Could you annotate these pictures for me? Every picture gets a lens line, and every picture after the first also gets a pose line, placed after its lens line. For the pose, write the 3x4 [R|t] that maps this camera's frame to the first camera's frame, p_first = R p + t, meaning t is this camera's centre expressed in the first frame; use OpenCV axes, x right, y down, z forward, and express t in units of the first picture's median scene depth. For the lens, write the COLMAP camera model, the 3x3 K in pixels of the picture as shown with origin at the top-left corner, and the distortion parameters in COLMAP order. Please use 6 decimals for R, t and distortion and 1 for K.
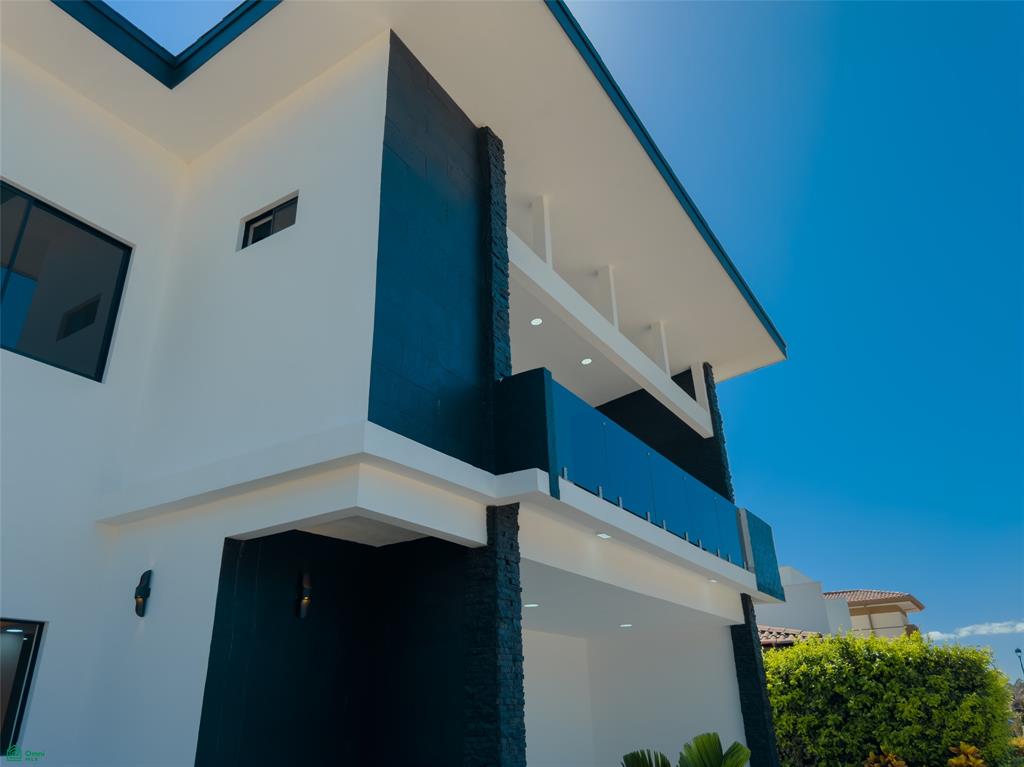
lens RADIAL K [[725.2, 0, 512.0], [0, 725.2, 383.5], [0, 0, 1]] dist [0.008730, -0.003694]
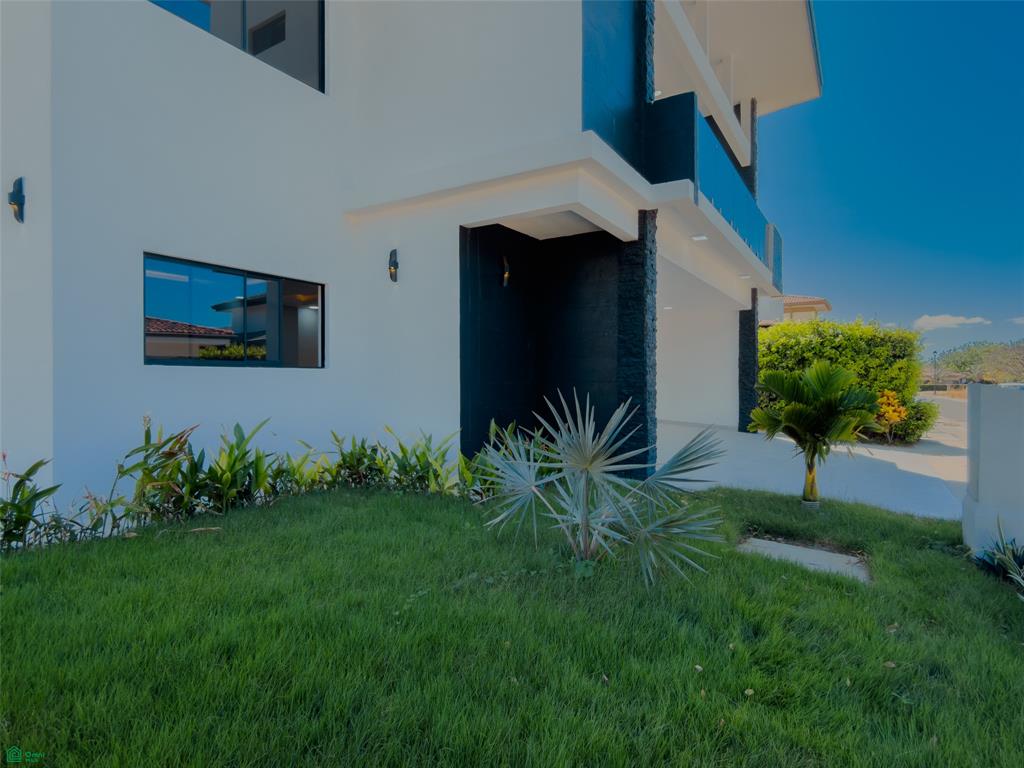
lens RADIAL K [[567.8, 0, 512.0], [0, 567.8, 384.0], [0, 0, 1]] dist [0.029703, -0.034338]
pose [[0.999505, 0.029870, 0.009924, -0.143634], [-0.031230, 0.901847, 0.430926, 0.008992], [0.003922, -0.431022, 0.902333, -0.037592]]
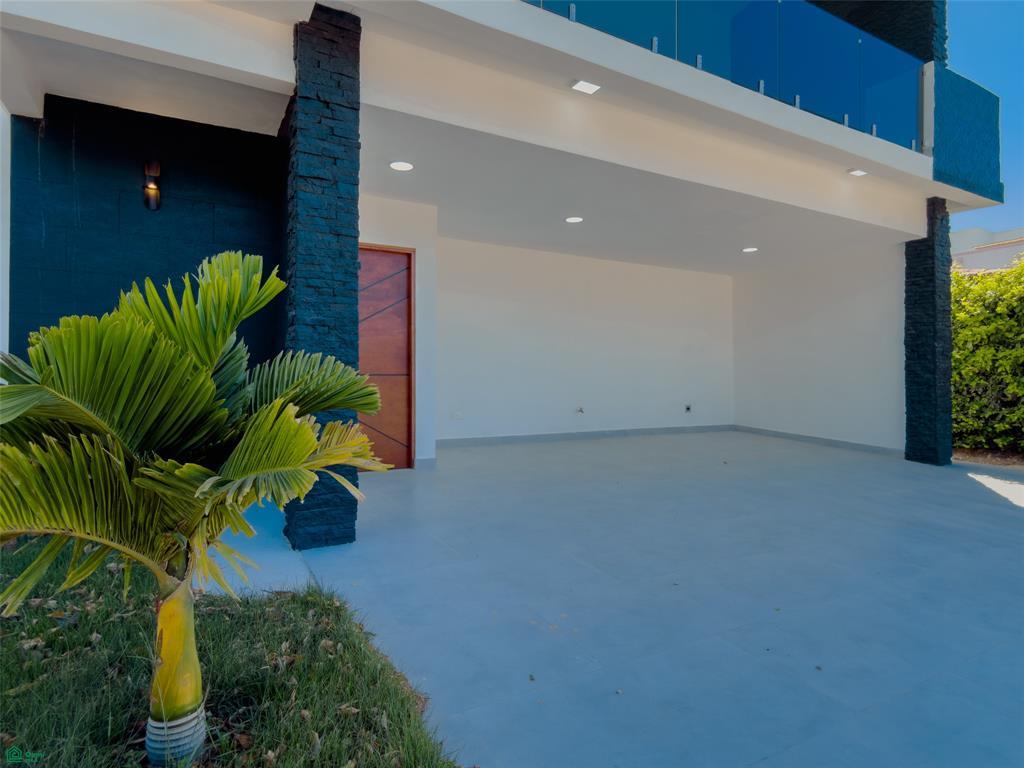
lens RADIAL K [[567.8, 0, 512.0], [0, 567.8, 384.0], [0, 0, 1]] dist [0.029703, -0.034338]
pose [[0.880213, 0.028366, -0.473730, 0.238927], [0.177770, 0.905827, 0.384545, 0.174453], [0.440025, -0.422696, 0.792279, 0.292355]]
